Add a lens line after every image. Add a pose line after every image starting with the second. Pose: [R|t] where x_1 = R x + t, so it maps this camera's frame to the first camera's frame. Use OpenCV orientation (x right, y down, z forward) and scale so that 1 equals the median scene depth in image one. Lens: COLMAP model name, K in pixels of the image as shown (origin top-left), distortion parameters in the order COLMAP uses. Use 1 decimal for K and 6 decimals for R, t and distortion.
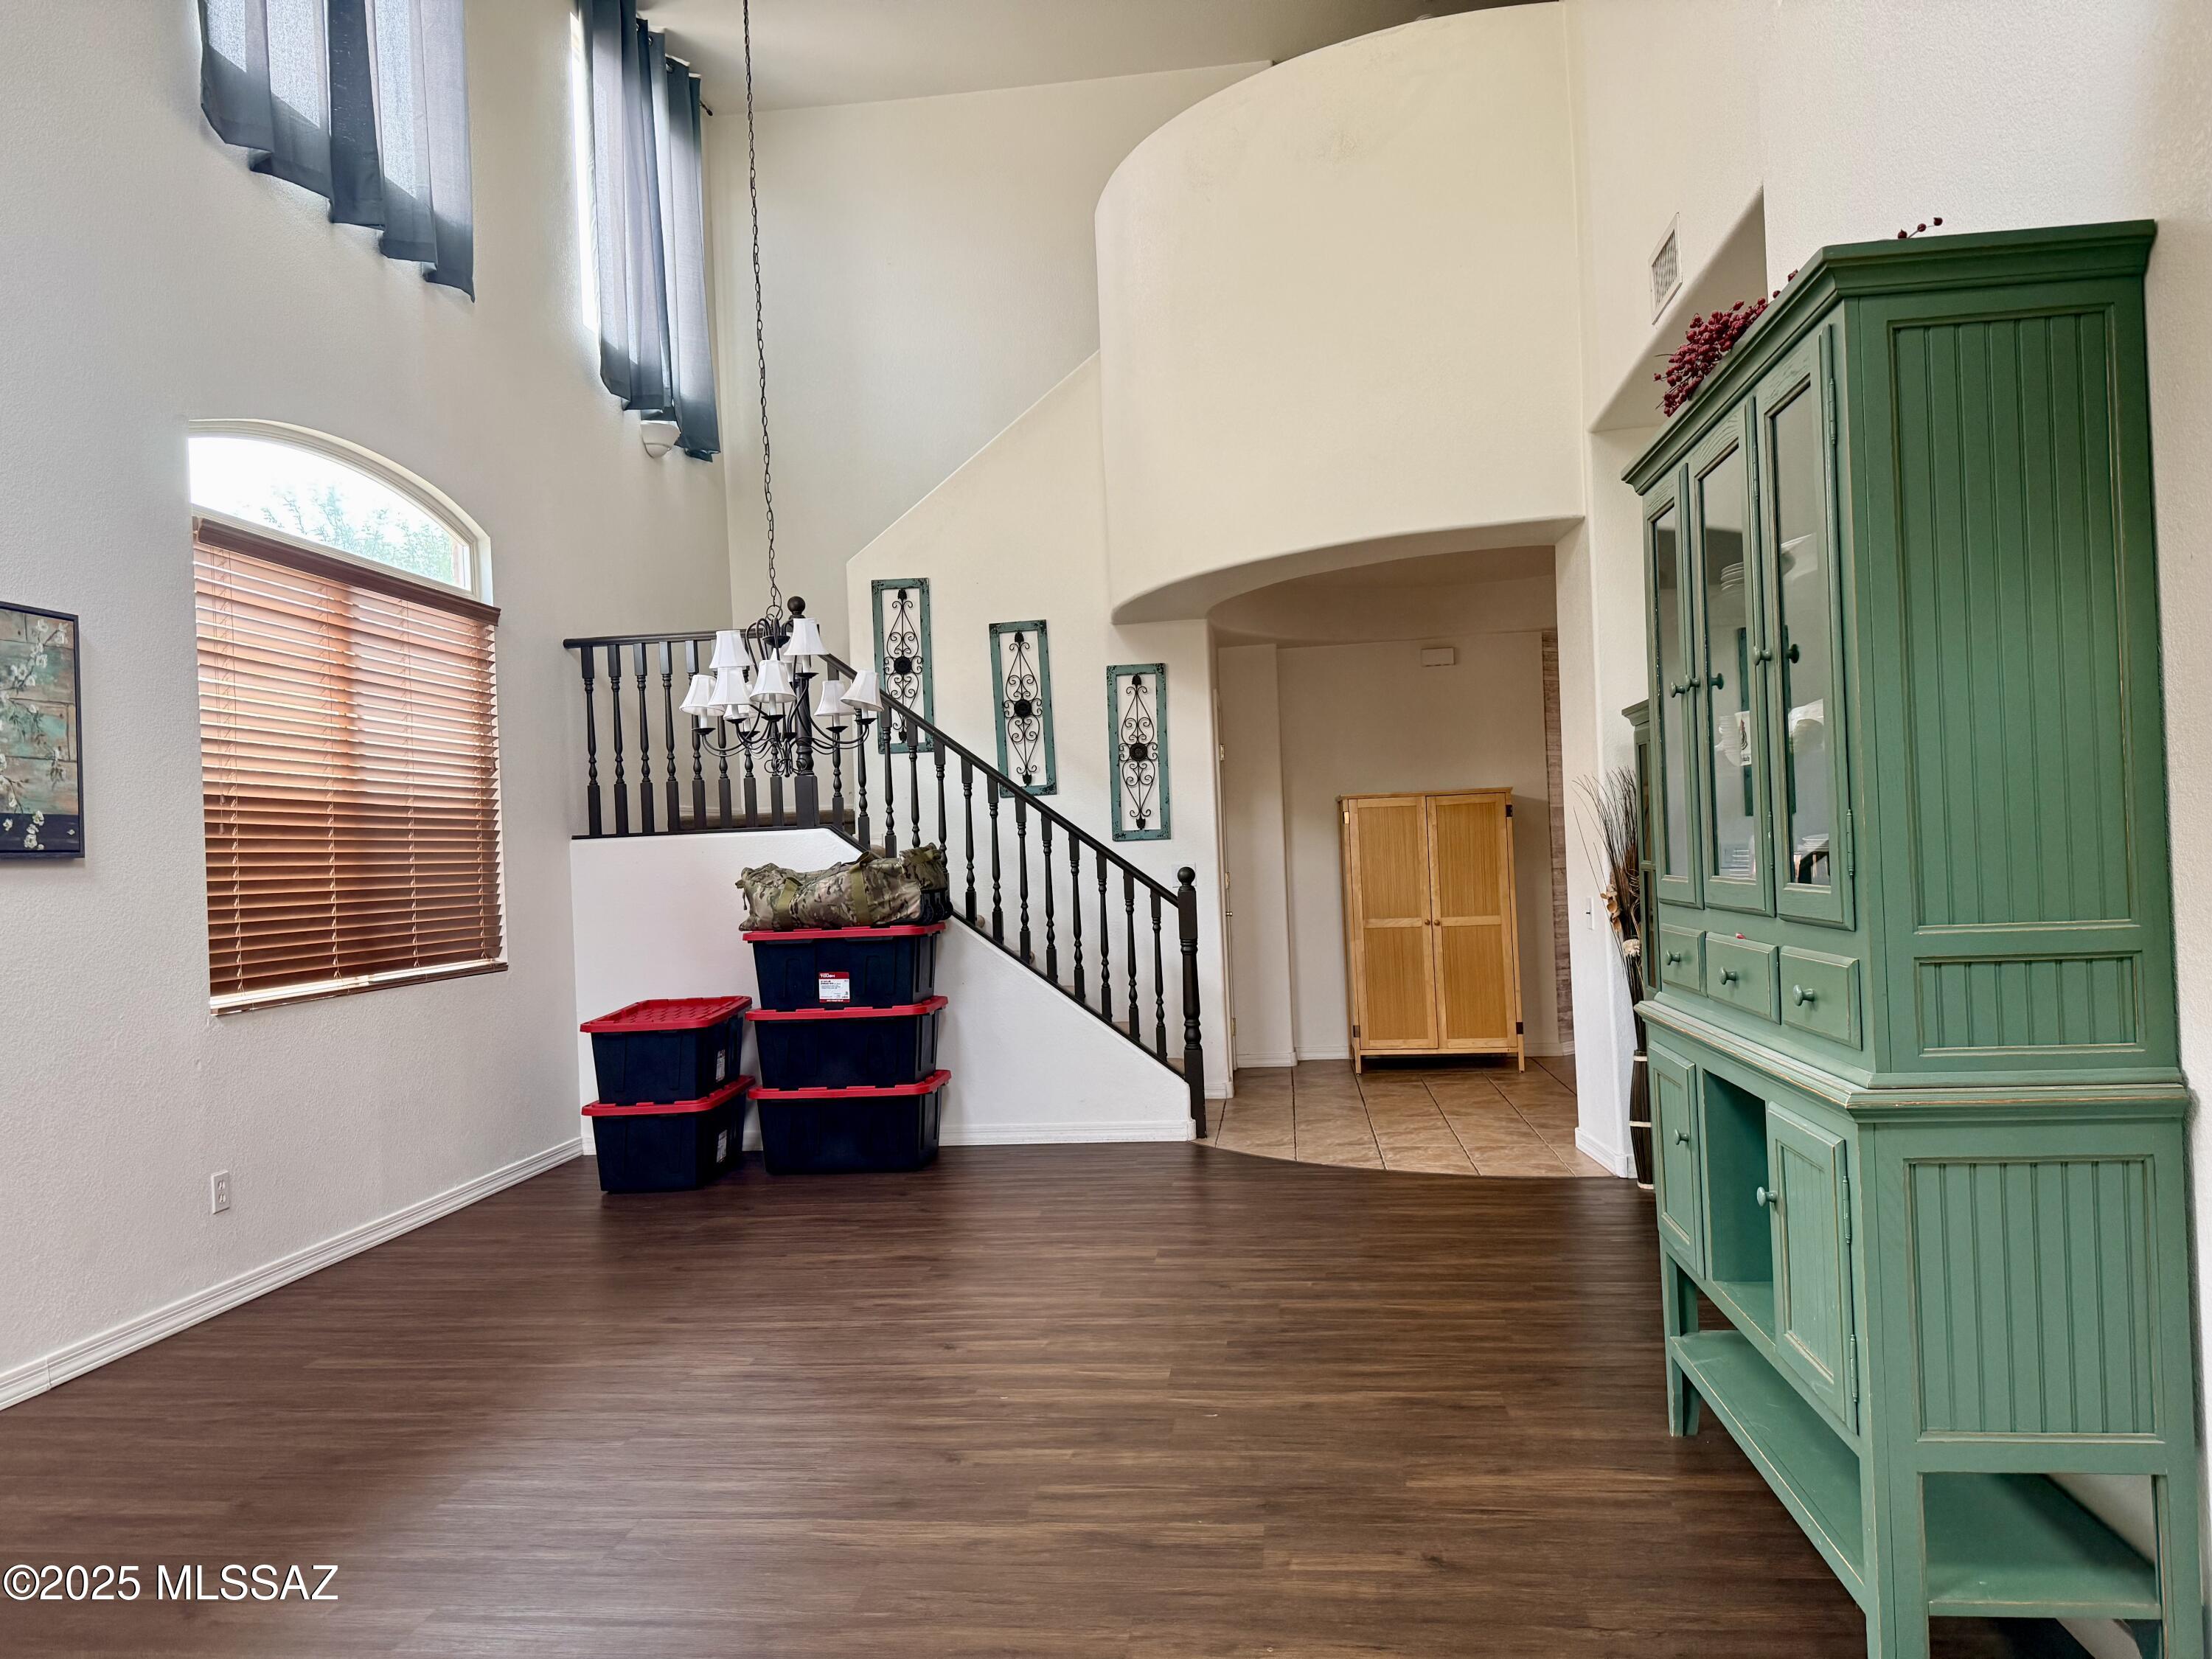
lens RADIAL K [[1531.5, 0, 1106.0], [0, 1531.5, 829.5], [0, 0, 1]] dist [0.064219, 0.000454]
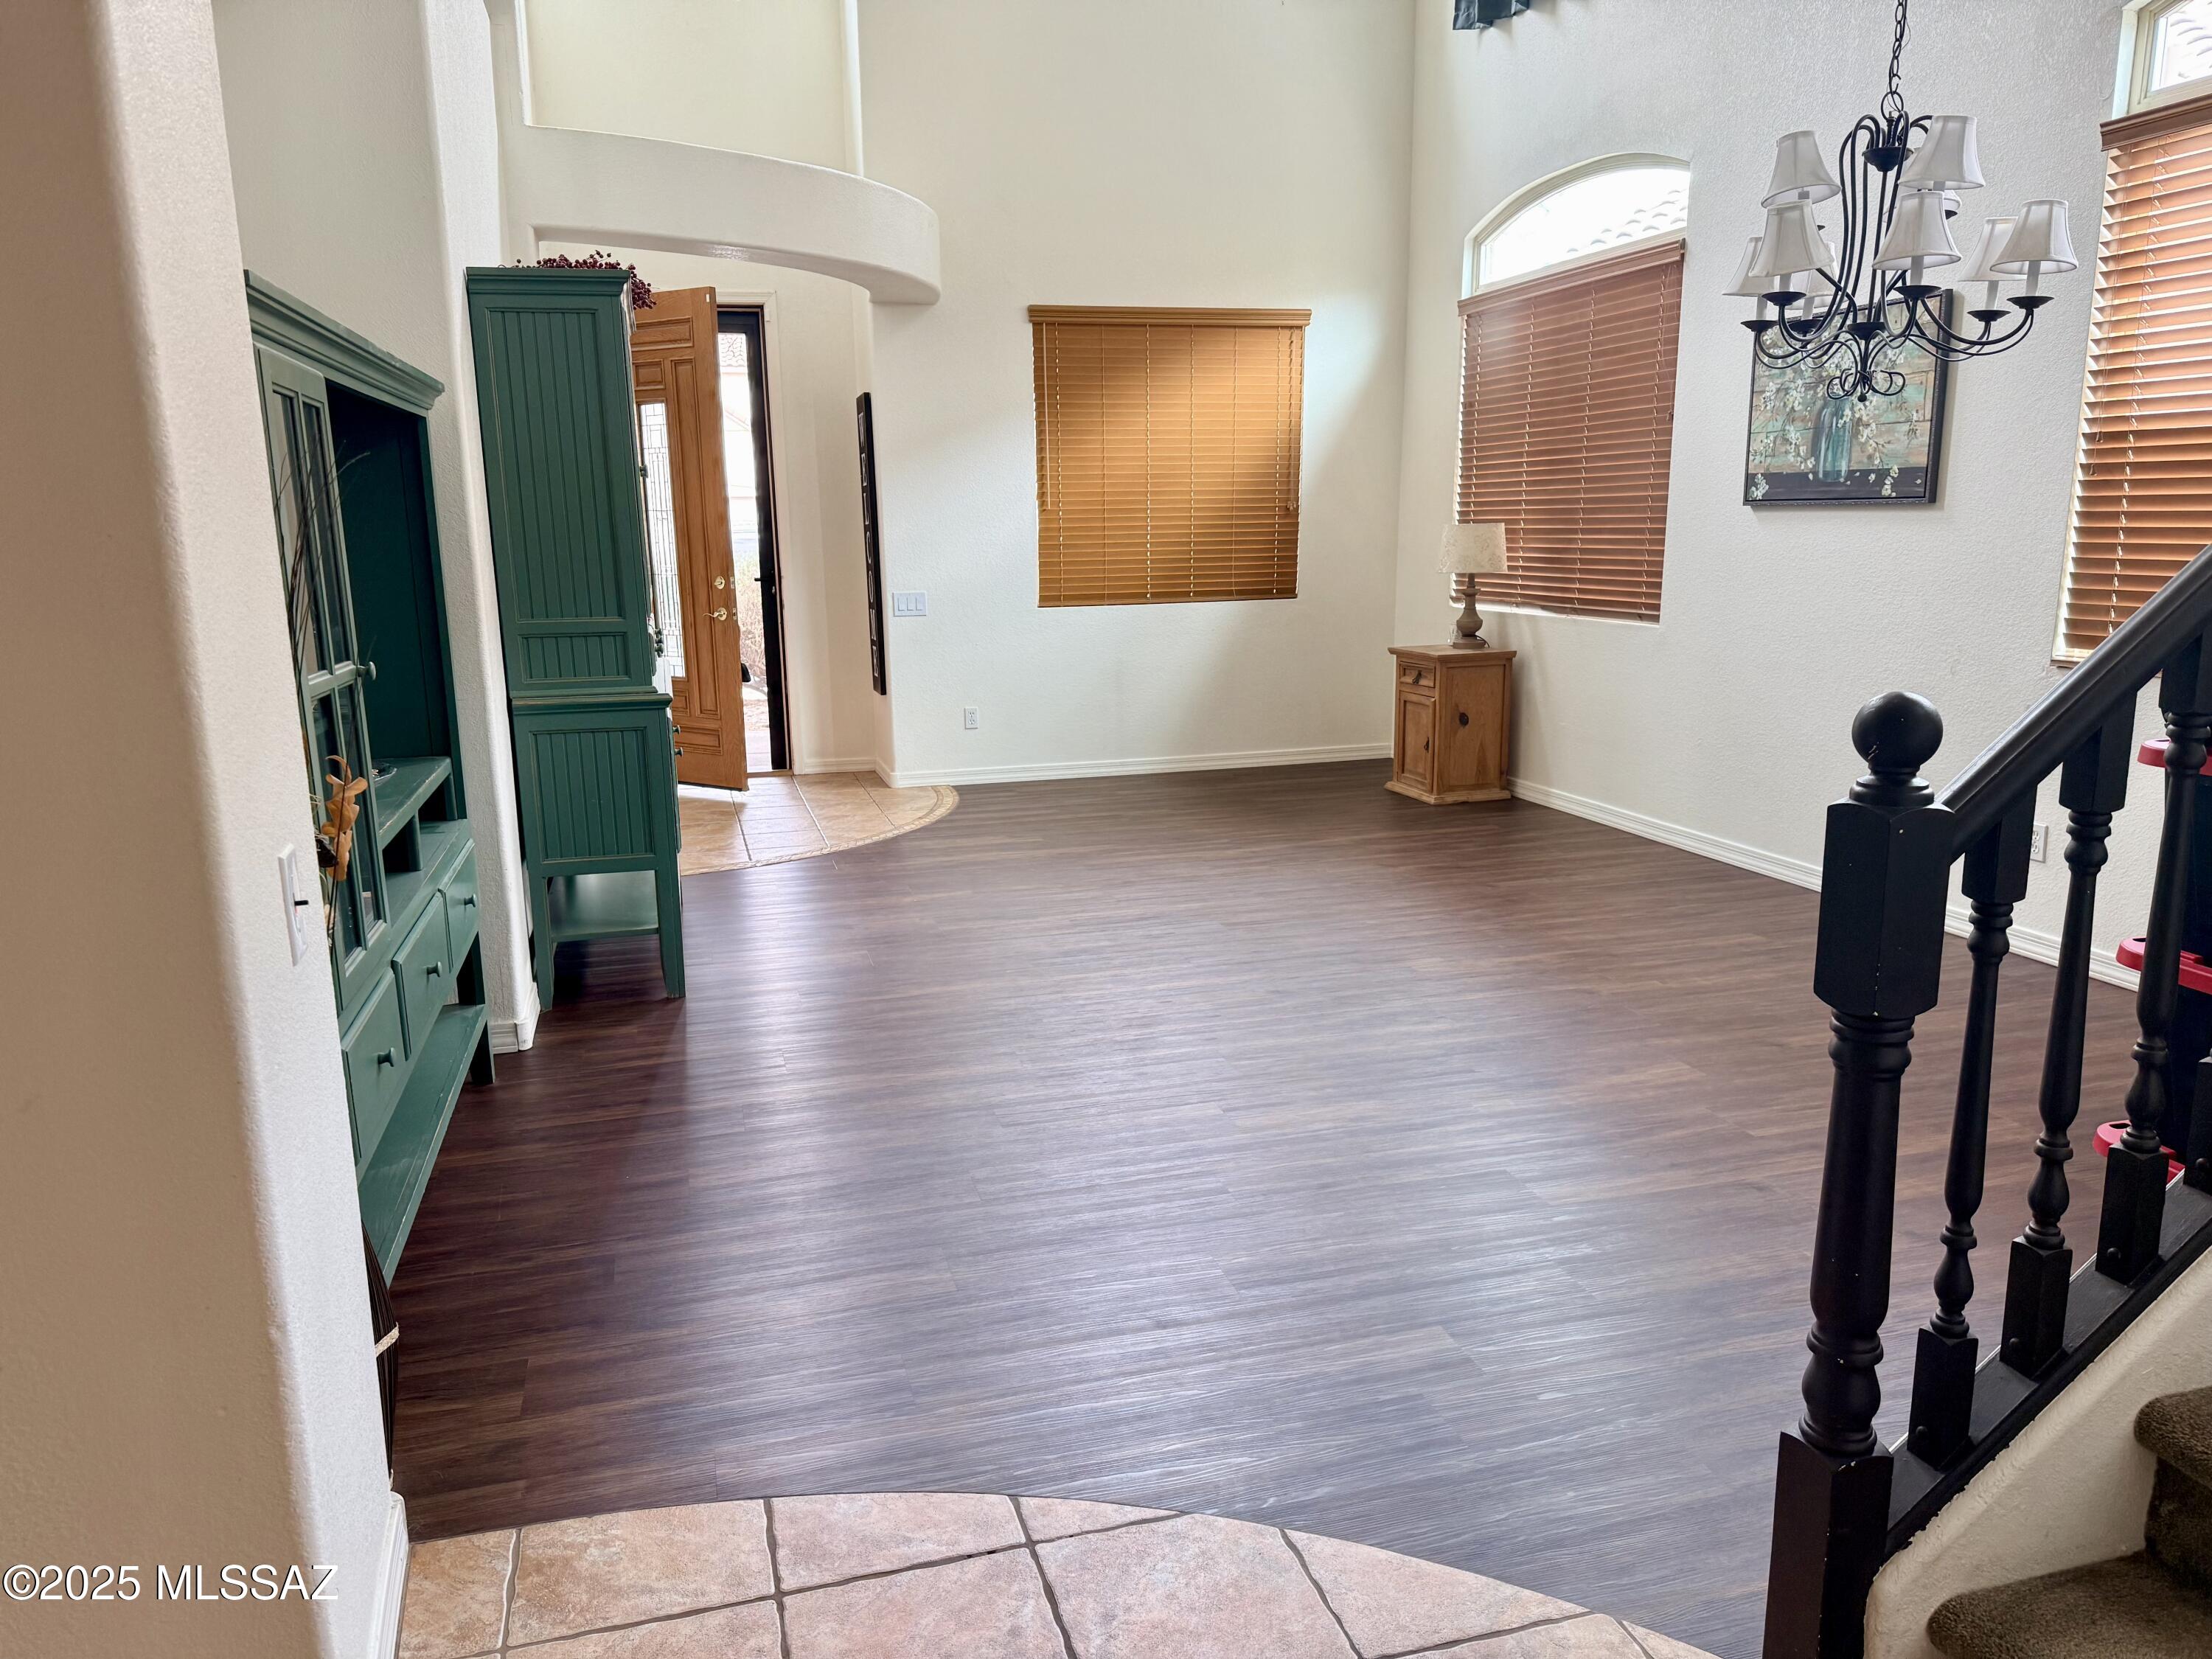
lens RADIAL K [[1531.5, 0, 1106.0], [0, 1531.5, 829.5], [0, 0, 1]] dist [0.064219, 0.000454]
pose [[-0.920603, 0.132070, -0.367488, 0.413400], [0.057319, 0.976580, 0.207378, -0.022828], [0.386270, 0.169849, -0.906613, 1.950962]]
